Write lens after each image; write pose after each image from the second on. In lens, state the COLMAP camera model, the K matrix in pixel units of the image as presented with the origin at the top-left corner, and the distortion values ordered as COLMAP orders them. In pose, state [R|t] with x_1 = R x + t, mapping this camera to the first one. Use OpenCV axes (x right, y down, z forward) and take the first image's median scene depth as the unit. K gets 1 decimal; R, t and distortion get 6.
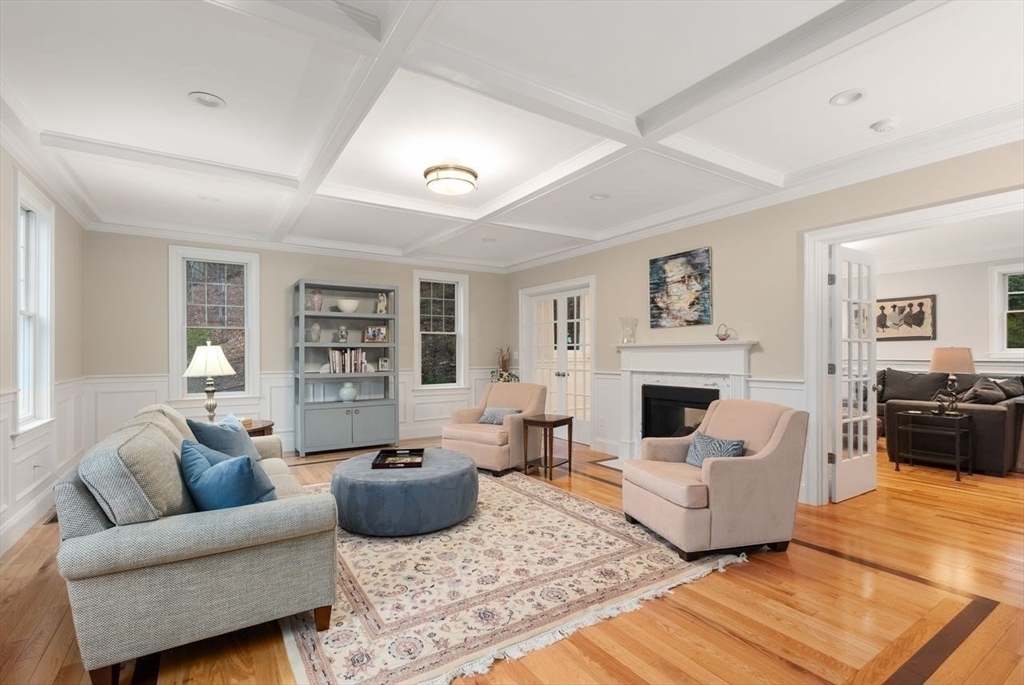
lens RADIAL K [[478.4, 0, 529.8], [0, 478.4, 352.4], [0, 0, 1]] dist [-0.015570, 0.005176]
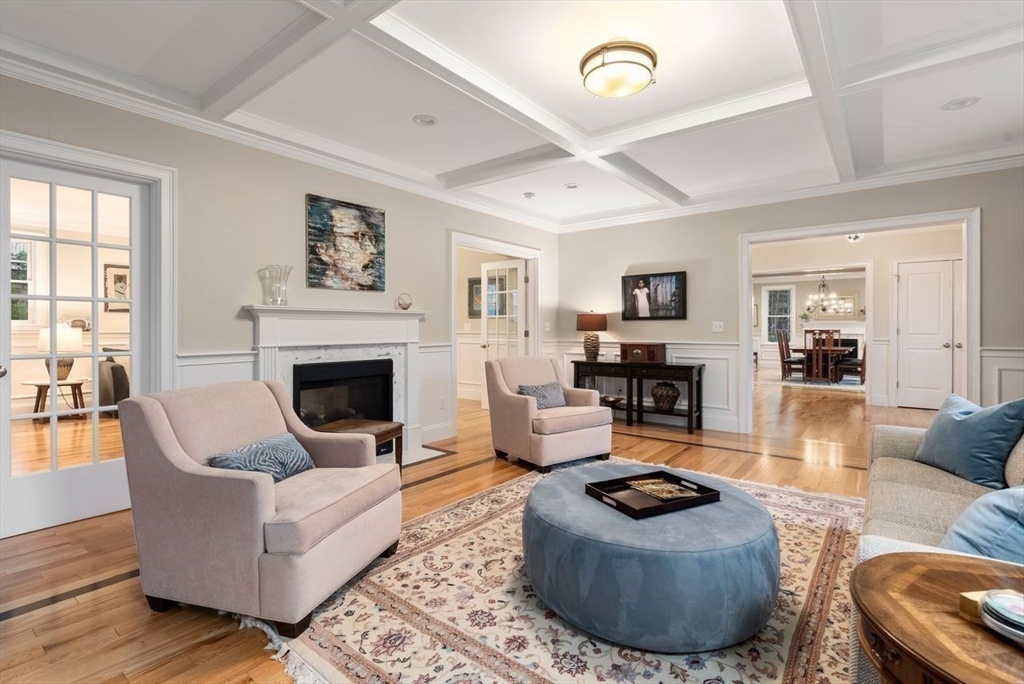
lens RADIAL K [[478.4, 0, 498.8], [0, 478.4, 329.8], [0, 0, 1]] dist [-0.015570, 0.005176]
pose [[-0.290639, -0.000680, 0.956833, -0.563292], [-0.001434, 0.999999, 0.000275, 0.015852], [-0.956832, -0.001292, -0.290639, 0.979950]]
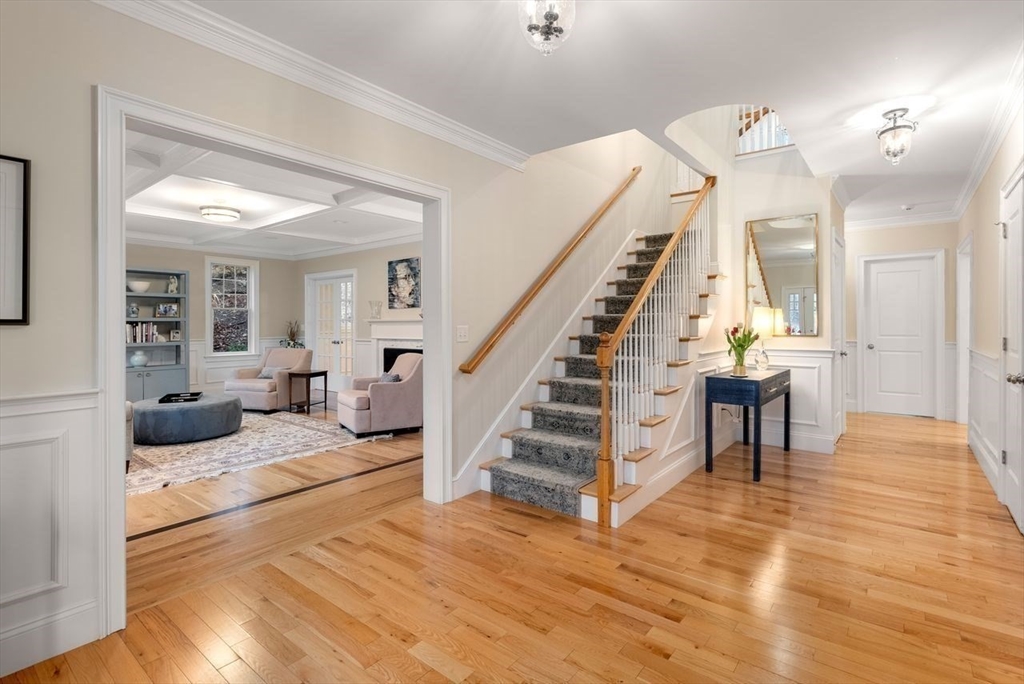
lens RADIAL K [[478.4, 0, 528.7], [0, 478.4, 324.0], [0, 0, 1]] dist [-0.015570, 0.005176]
pose [[0.947855, -0.000820, 0.318701, 0.203487], [0.000345, 0.999999, 0.001549, -0.006673], [-0.318702, -0.001358, 0.947854, -0.539059]]
